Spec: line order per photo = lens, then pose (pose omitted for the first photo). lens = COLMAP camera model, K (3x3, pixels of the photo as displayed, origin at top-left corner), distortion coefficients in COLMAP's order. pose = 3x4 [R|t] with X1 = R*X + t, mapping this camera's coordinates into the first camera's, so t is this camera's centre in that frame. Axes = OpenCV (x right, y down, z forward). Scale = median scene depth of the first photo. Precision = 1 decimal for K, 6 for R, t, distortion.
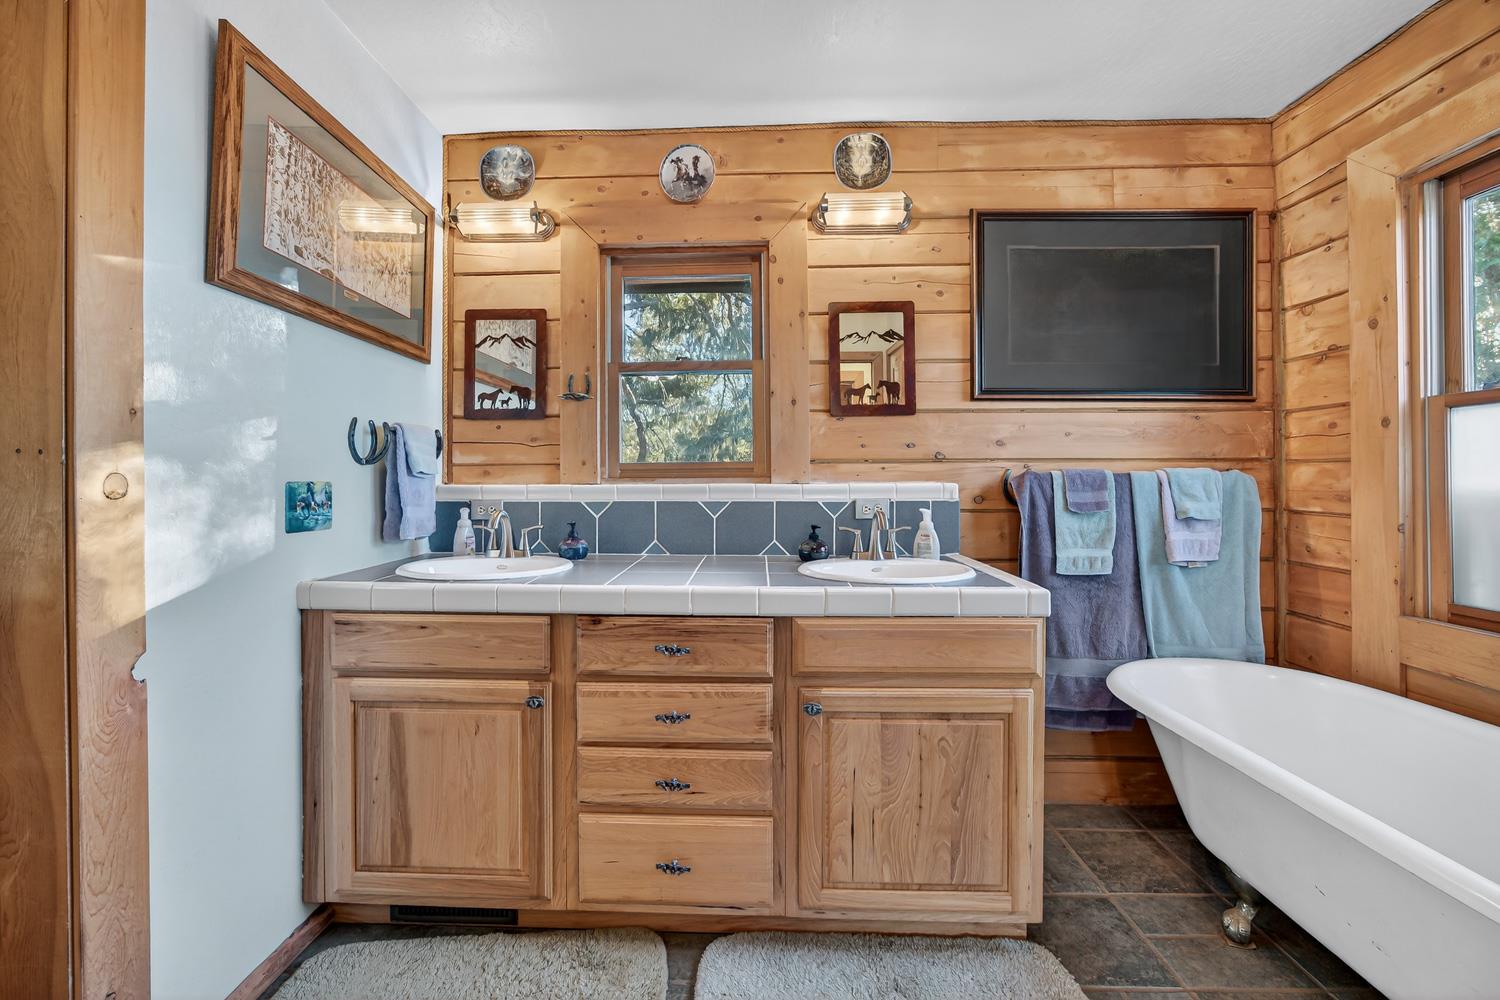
lens RADIAL K [[602.4, 0, 741.5], [0, 602.4, 484.2], [0, 0, 1]] dist [-0.001274, -0.000009]
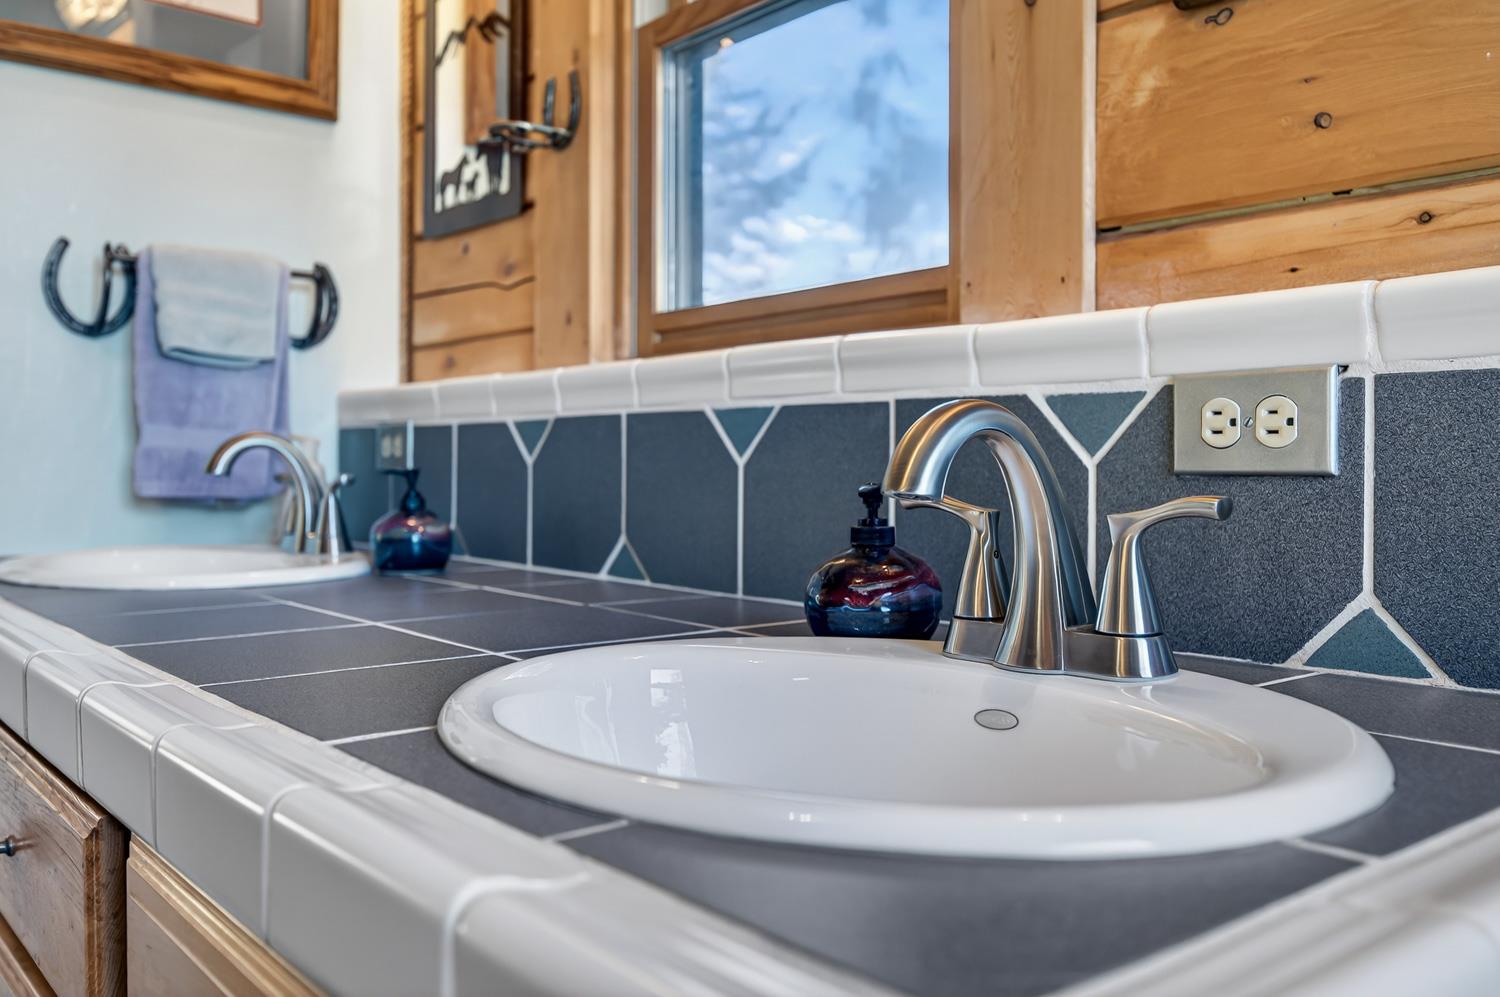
lens RADIAL K [[1300.4, 0, 751.5], [0, 1300.4, 474.7], [0, 0, 1]] dist [0.003997, 0.002465]
pose [[0.659101, 0.009446, -0.751995, 0.416694], [-0.010532, 0.999939, 0.003330, 0.057709], [0.751981, 0.005725, 0.659160, 0.585907]]
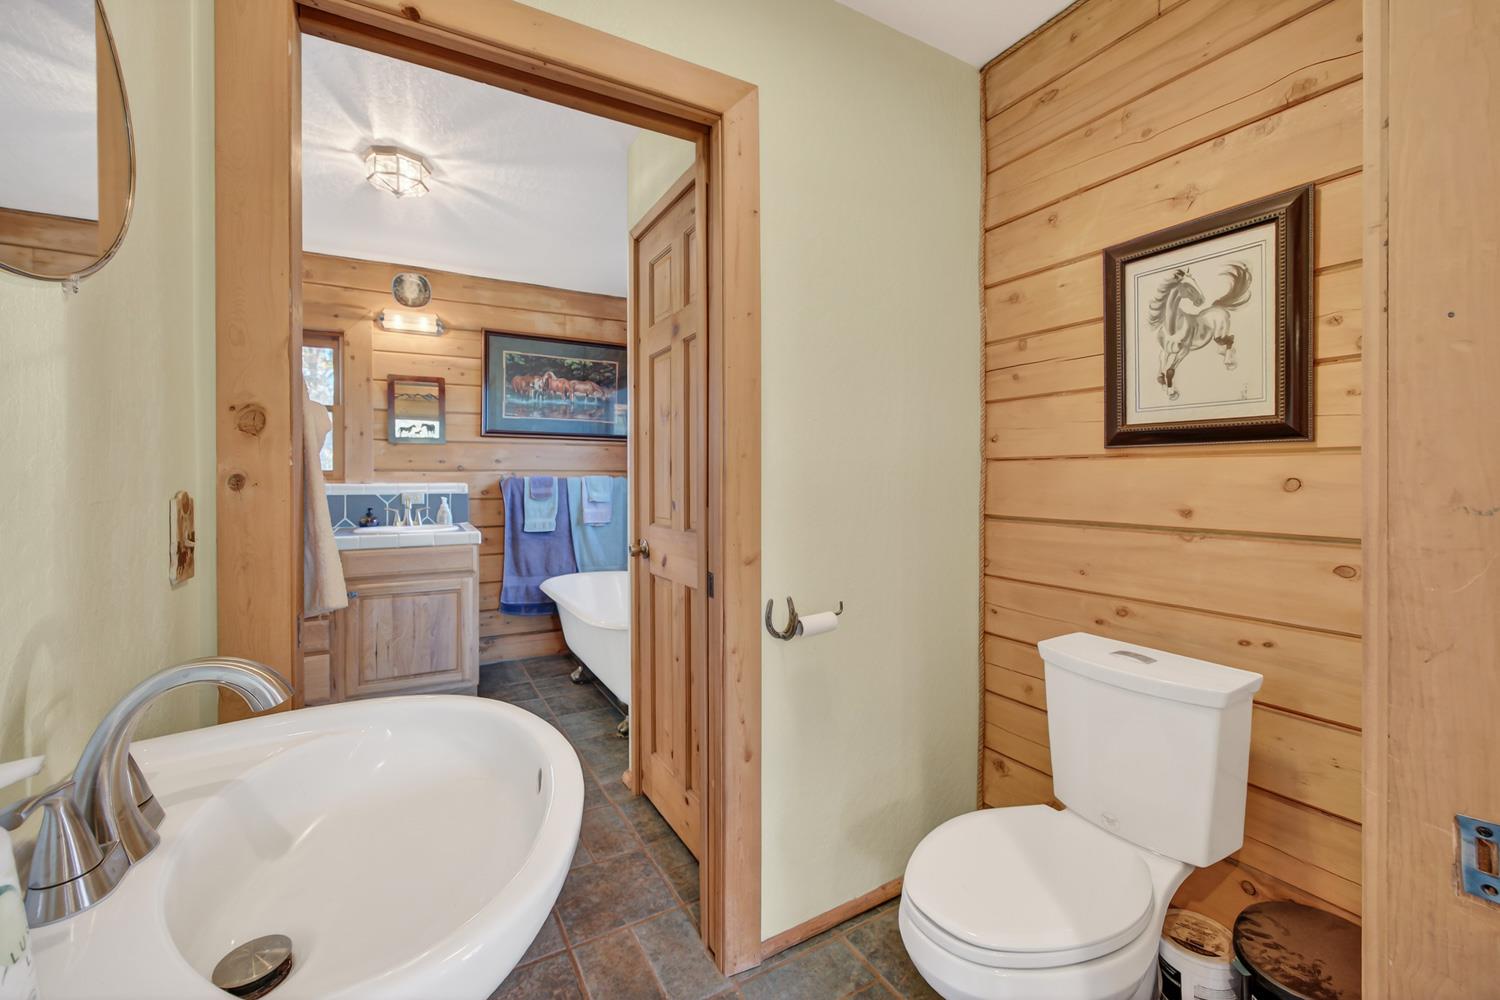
lens RADIAL K [[602.4, 0, 741.5], [0, 602.4, 484.2], [0, 0, 1]] dist [-0.001274, -0.000009]
pose [[0.857912, -0.000398, 0.513796, 0.134913], [-0.000302, 0.999999, 0.001279, -0.002291], [-0.513796, -0.001252, 0.857911, -0.950313]]
